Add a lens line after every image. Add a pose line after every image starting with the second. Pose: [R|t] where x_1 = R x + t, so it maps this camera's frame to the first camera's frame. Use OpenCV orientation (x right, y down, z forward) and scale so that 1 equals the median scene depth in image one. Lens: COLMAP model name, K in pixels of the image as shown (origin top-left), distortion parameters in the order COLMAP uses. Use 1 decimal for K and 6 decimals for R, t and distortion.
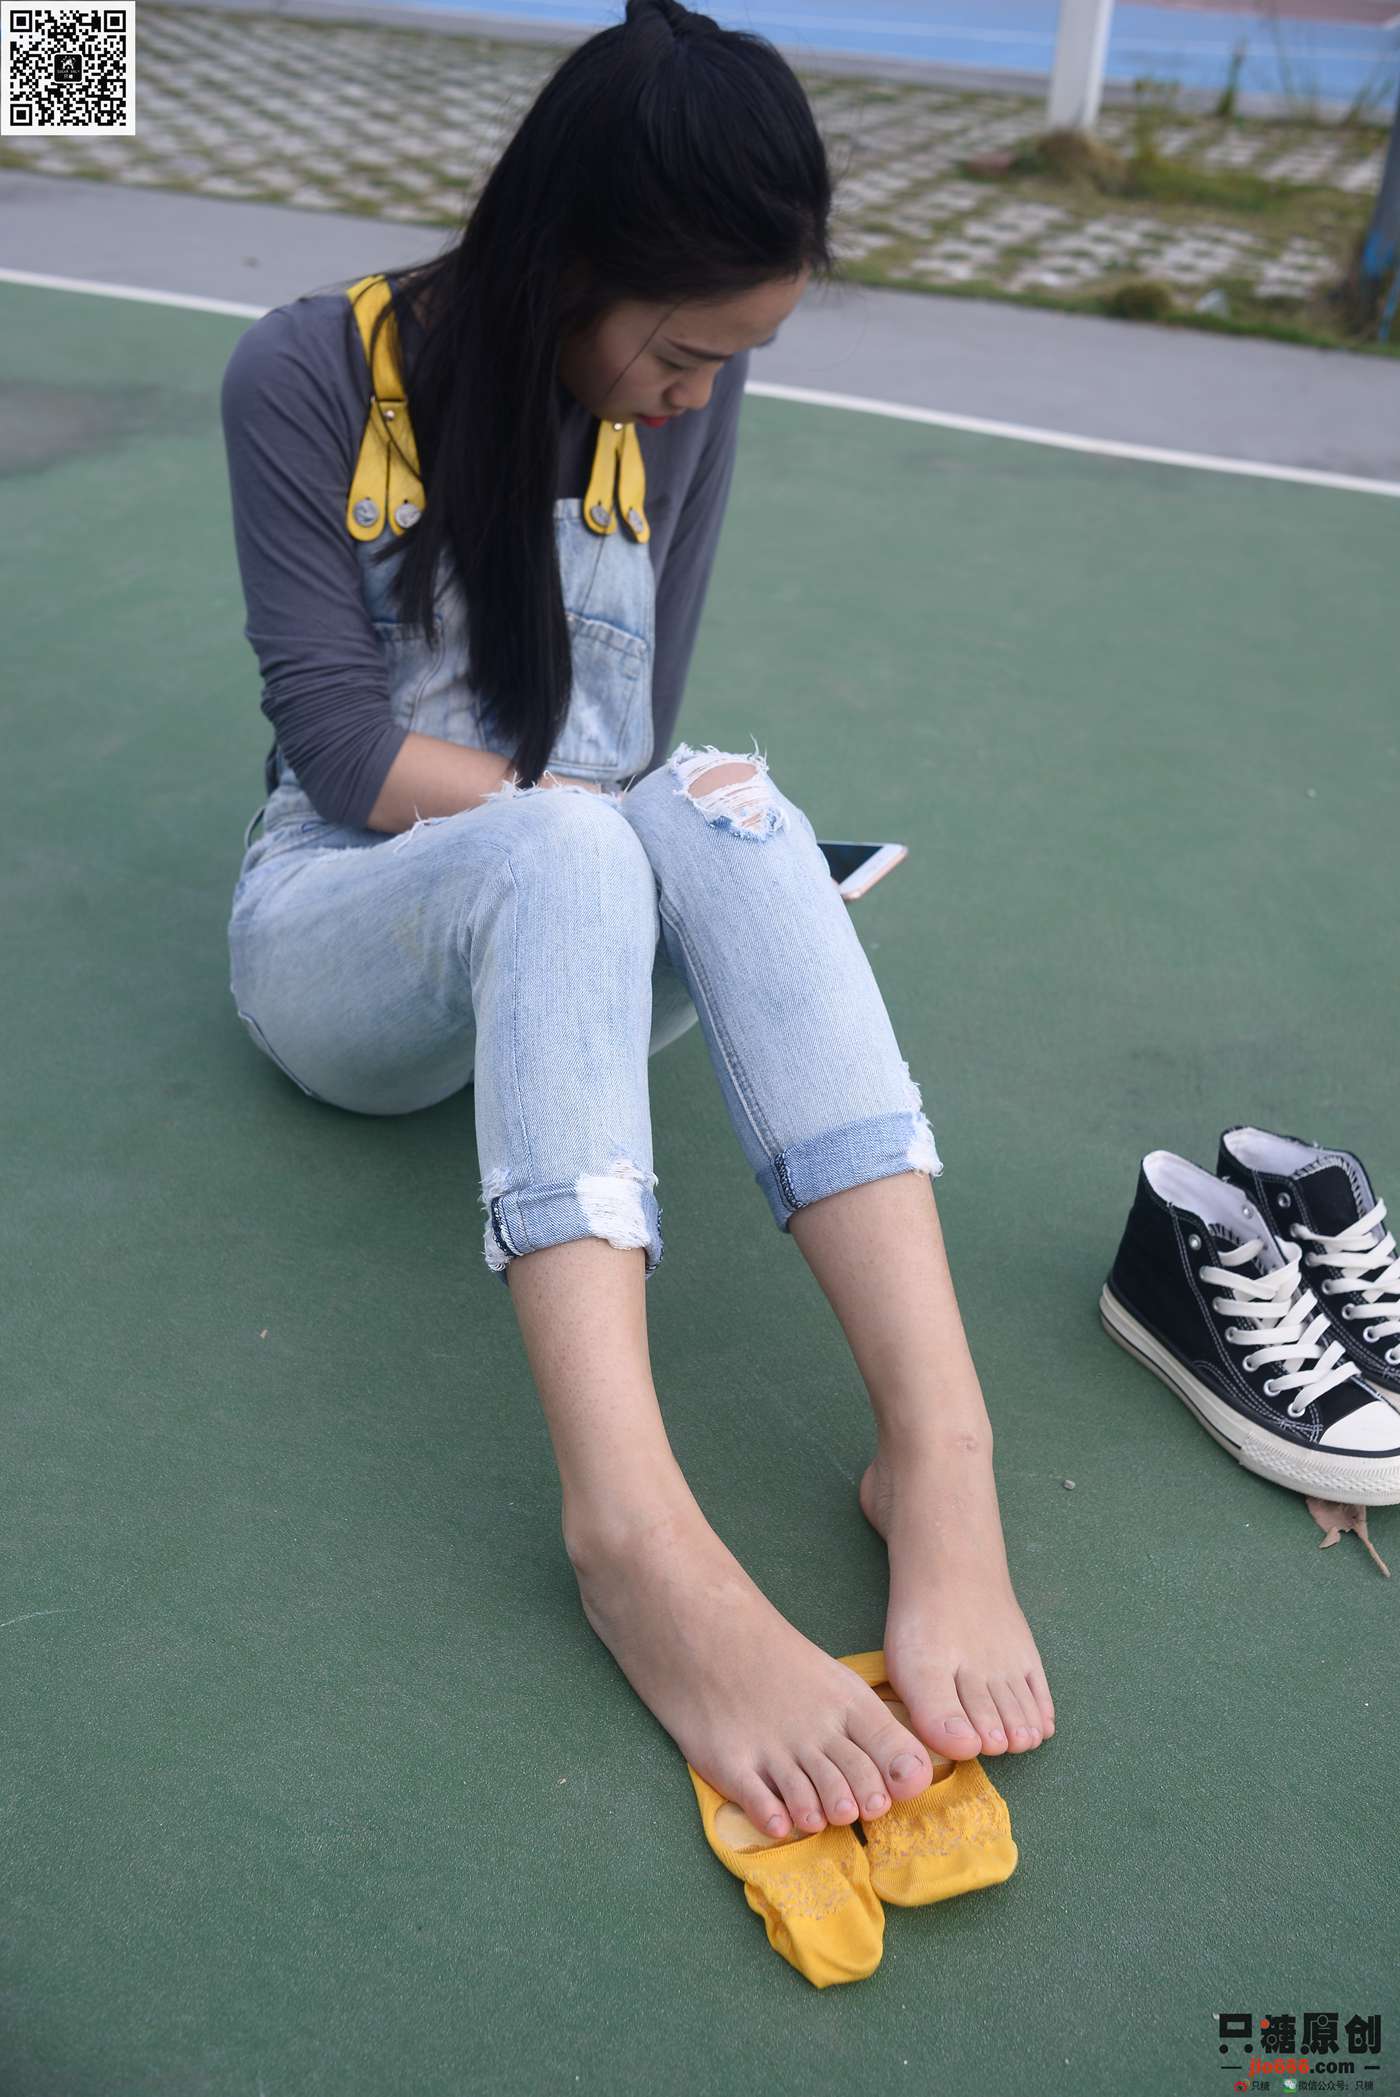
lens RADIAL K [[2132.7, 0, 700.0], [0, 2132.7, 1048.5], [0, 0, 1]] dist [-0.004323, 0.010845]
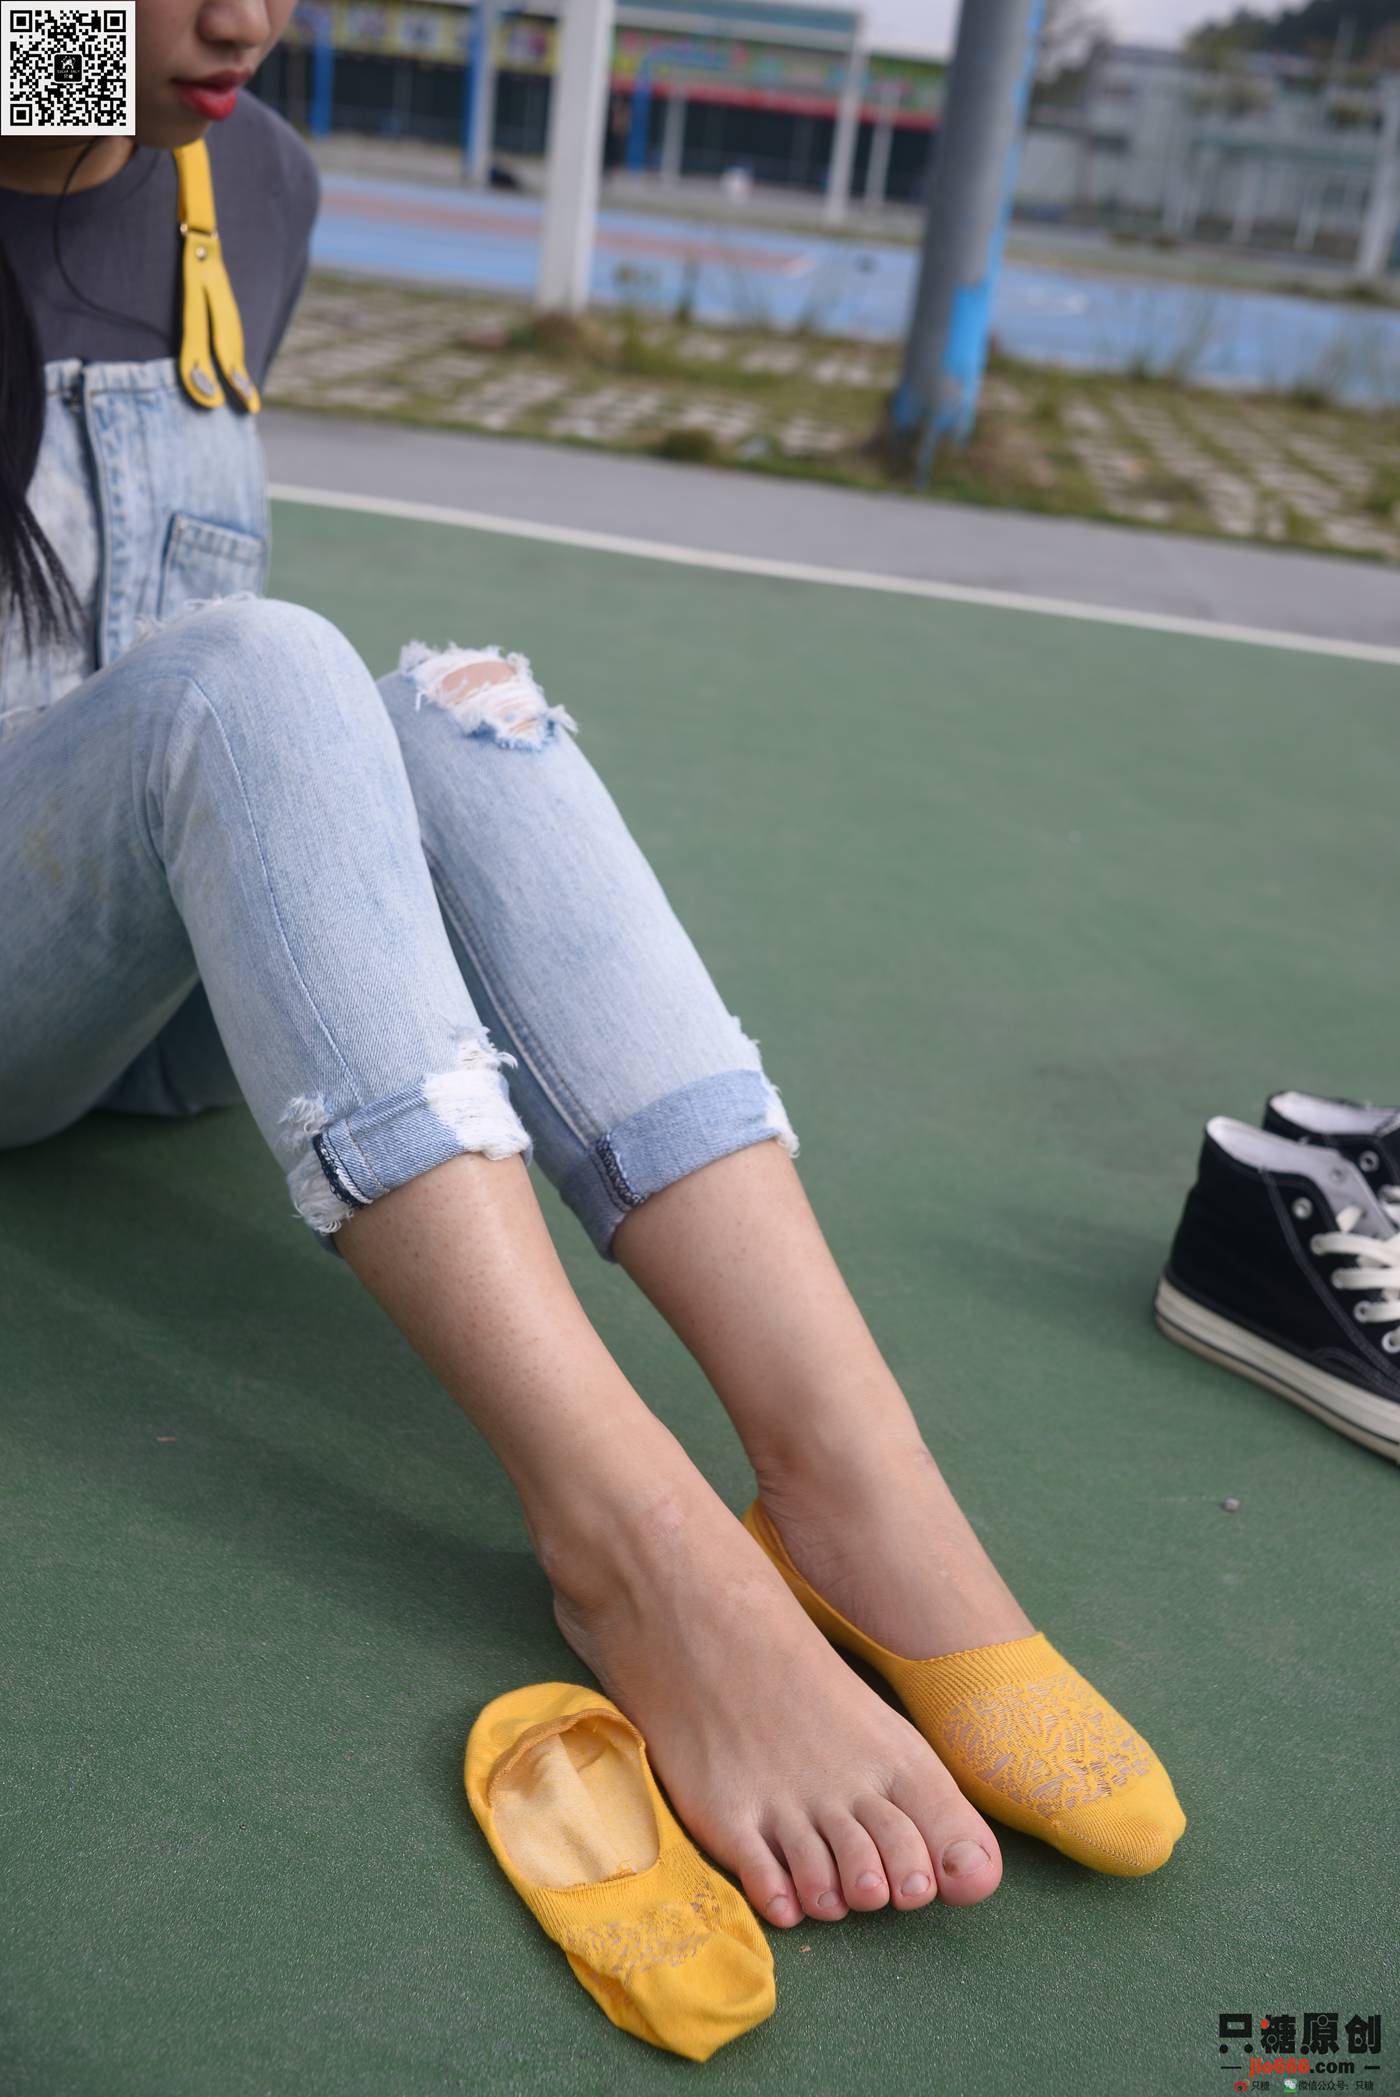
lens RADIAL K [[2150.0, 0, 694.8], [0, 2150.0, 1050.0], [0, 0, 1]] dist [0.000369, 0.004483]
pose [[0.963890, -0.046284, 0.262246, -0.218256], [0.074906, 0.992143, -0.100211, 0.095227], [-0.255547, 0.116236, 0.959784, 0.237653]]
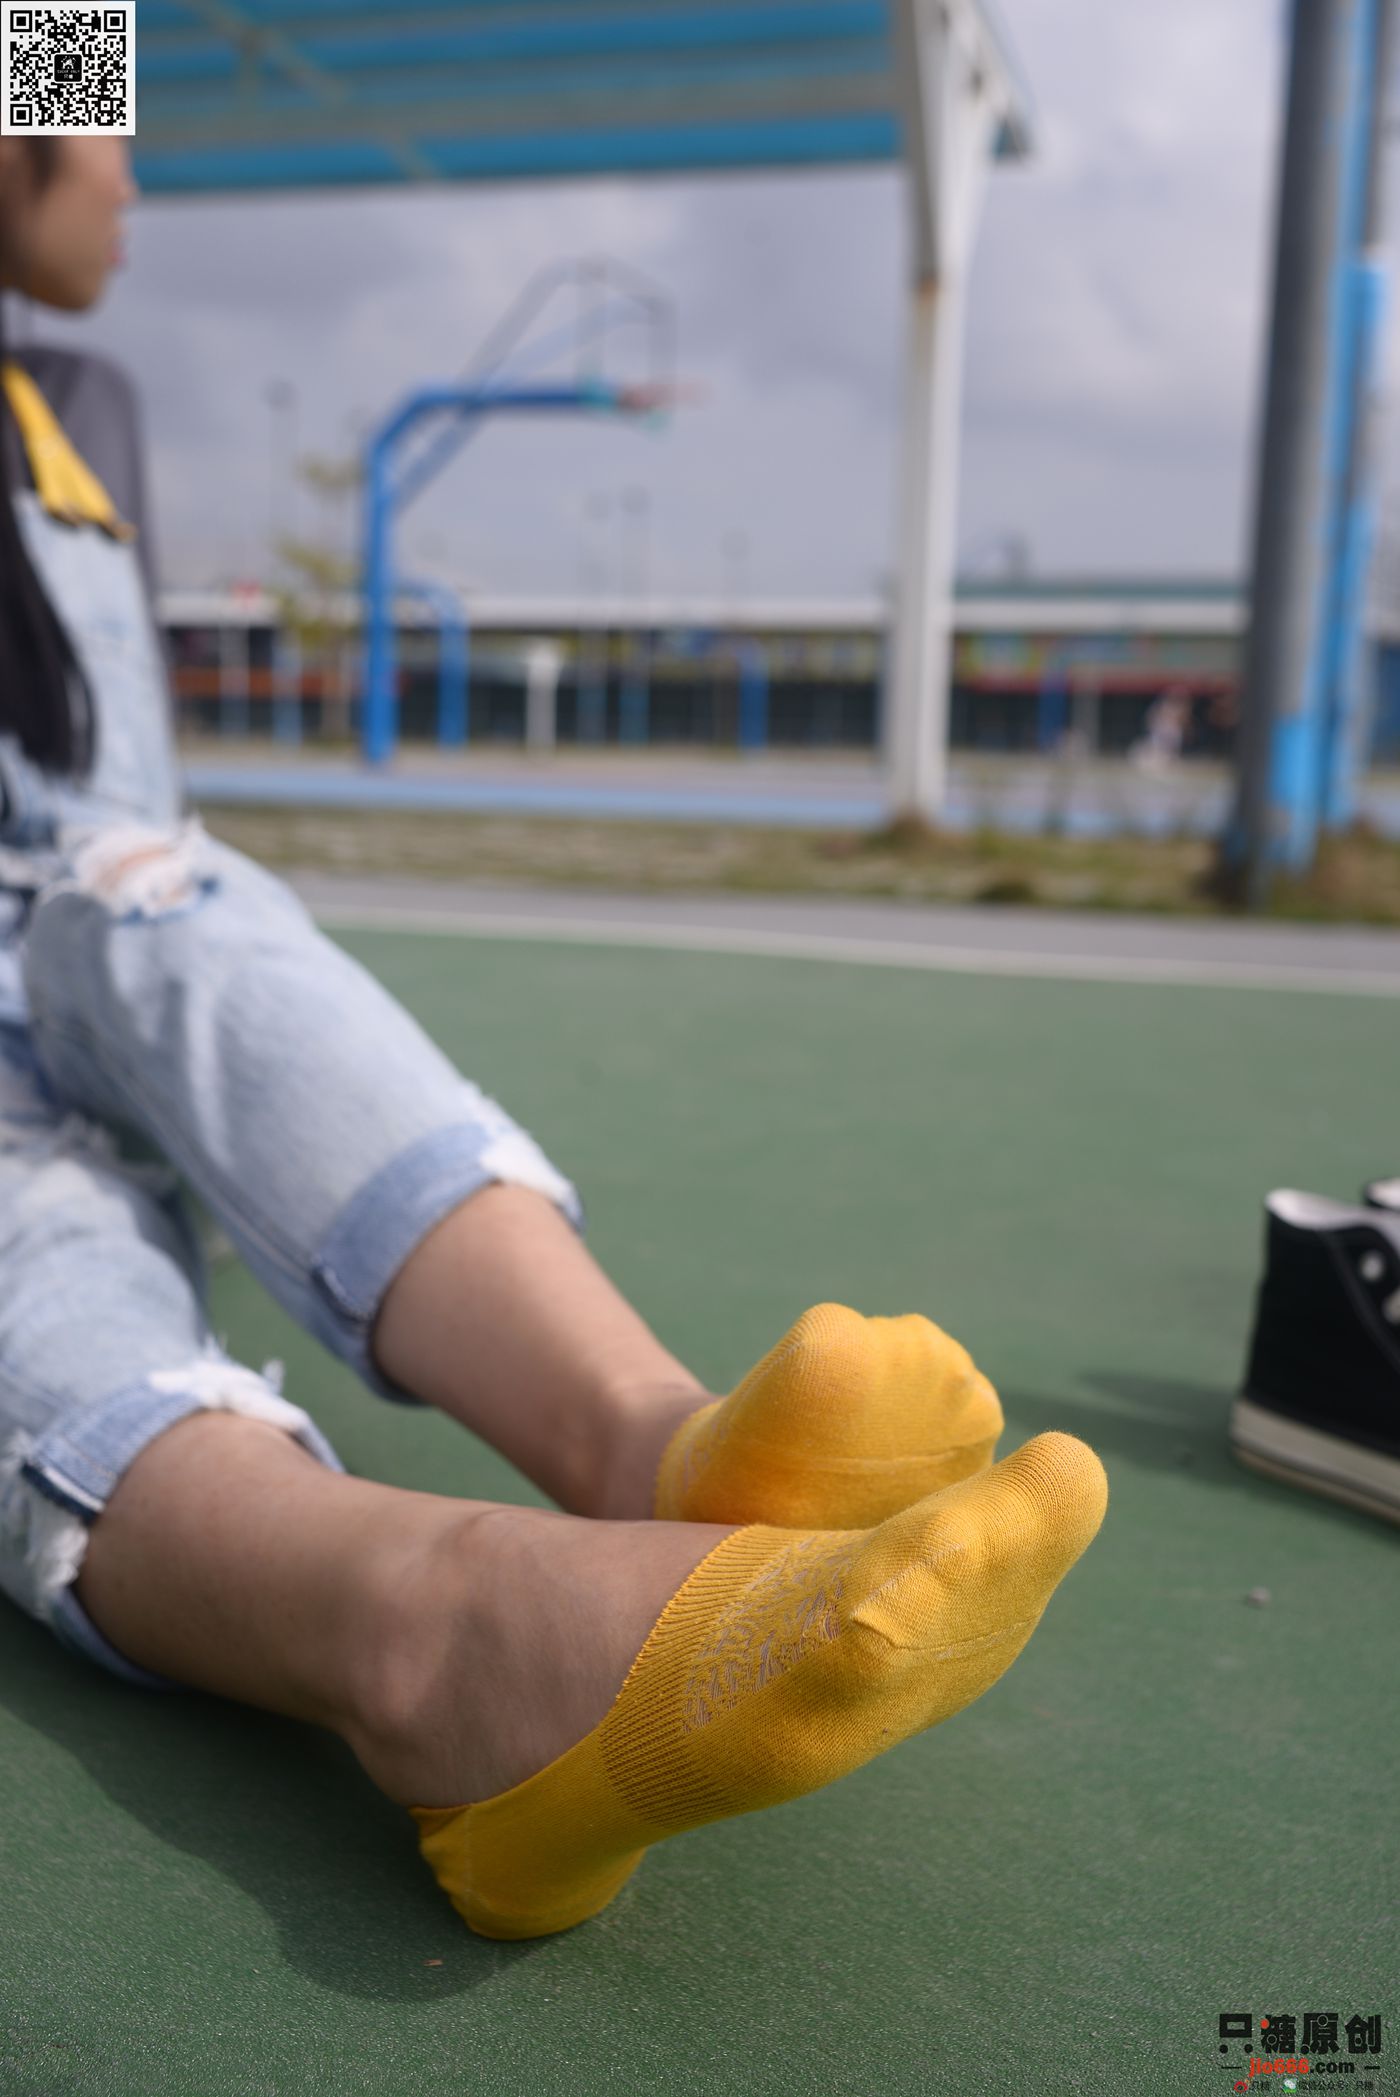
lens RADIAL K [[2190.2, 0, 698.9], [0, 2190.2, 1052.5], [0, 0, 1]] dist [0.011749, -0.011271]
pose [[0.996815, -0.039608, 0.069213, -0.026021], [0.062581, 0.926479, -0.371106, 0.271275], [-0.049425, 0.374256, 0.926008, 0.339934]]
